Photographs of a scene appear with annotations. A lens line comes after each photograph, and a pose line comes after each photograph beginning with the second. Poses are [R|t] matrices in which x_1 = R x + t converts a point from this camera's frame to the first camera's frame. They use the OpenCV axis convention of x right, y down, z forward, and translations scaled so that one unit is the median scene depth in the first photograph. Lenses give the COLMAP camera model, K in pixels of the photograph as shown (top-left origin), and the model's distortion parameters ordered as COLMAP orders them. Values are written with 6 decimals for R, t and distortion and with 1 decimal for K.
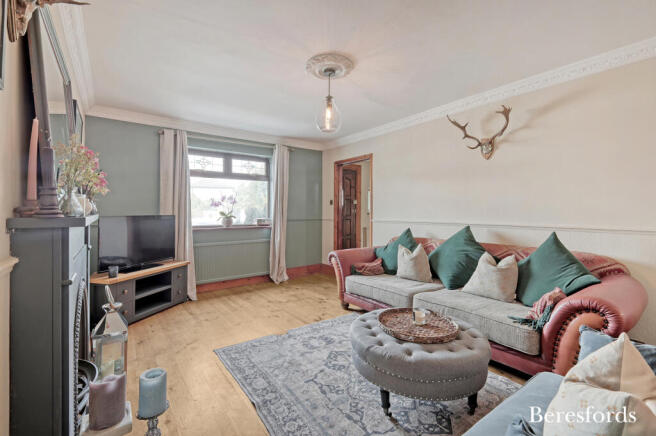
lens RADIAL K [[289.1, 0, 326.9], [0, 289.1, 215.9], [0, 0, 1]] dist [0.002644, -0.001360]
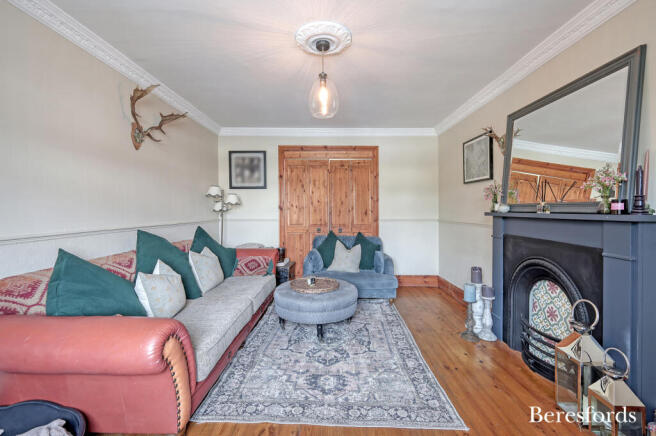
lens RADIAL K [[289.1, 0, 328.2], [0, 289.1, 215.7], [0, 0, 1]] dist [0.002644, -0.001360]
pose [[-0.800151, -0.004924, 0.599778, -0.564998], [0.014510, 0.999515, 0.027564, -0.038835], [-0.599622, 0.030758, -0.799692, 1.814260]]
